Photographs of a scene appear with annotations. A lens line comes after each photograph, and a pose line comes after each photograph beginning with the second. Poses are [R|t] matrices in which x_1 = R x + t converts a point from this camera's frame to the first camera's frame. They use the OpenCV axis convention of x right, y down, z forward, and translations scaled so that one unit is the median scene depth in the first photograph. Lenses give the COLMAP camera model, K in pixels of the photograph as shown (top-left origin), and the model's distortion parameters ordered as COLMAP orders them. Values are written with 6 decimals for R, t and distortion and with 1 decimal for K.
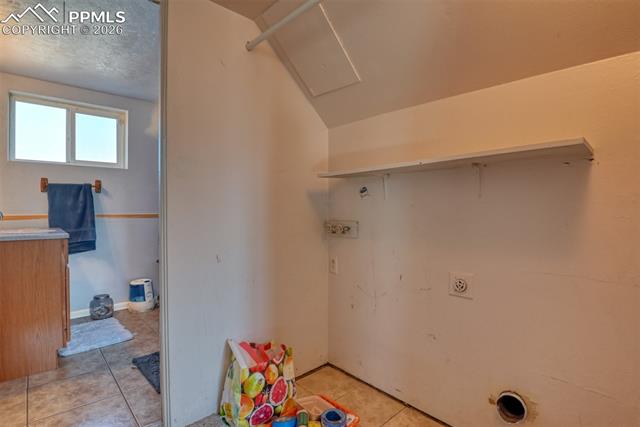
lens RADIAL K [[330.9, 0, 320.0], [0, 330.9, 213.5], [0, 0, 1]] dist [-0.007246, -0.001285]
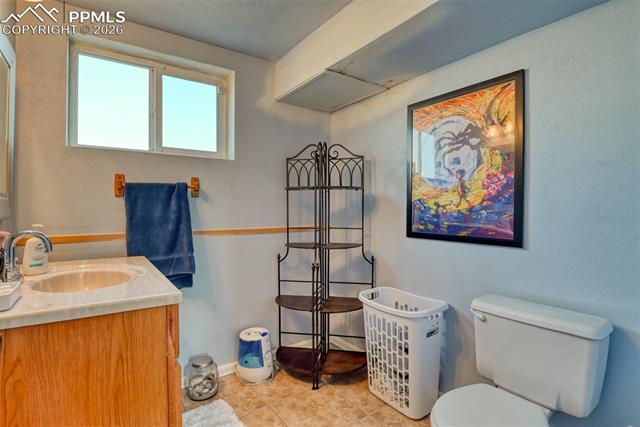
lens RADIAL K [[329.8, 0, 320.0], [0, 329.8, 213.5], [0, 0, 1]] dist [-0.016510, -0.001452]
pose [[0.992689, 0.002021, -0.120684, -0.364330], [-0.001723, 0.999995, 0.002573, -0.033368], [0.120689, -0.002347, 0.992688, 0.404807]]
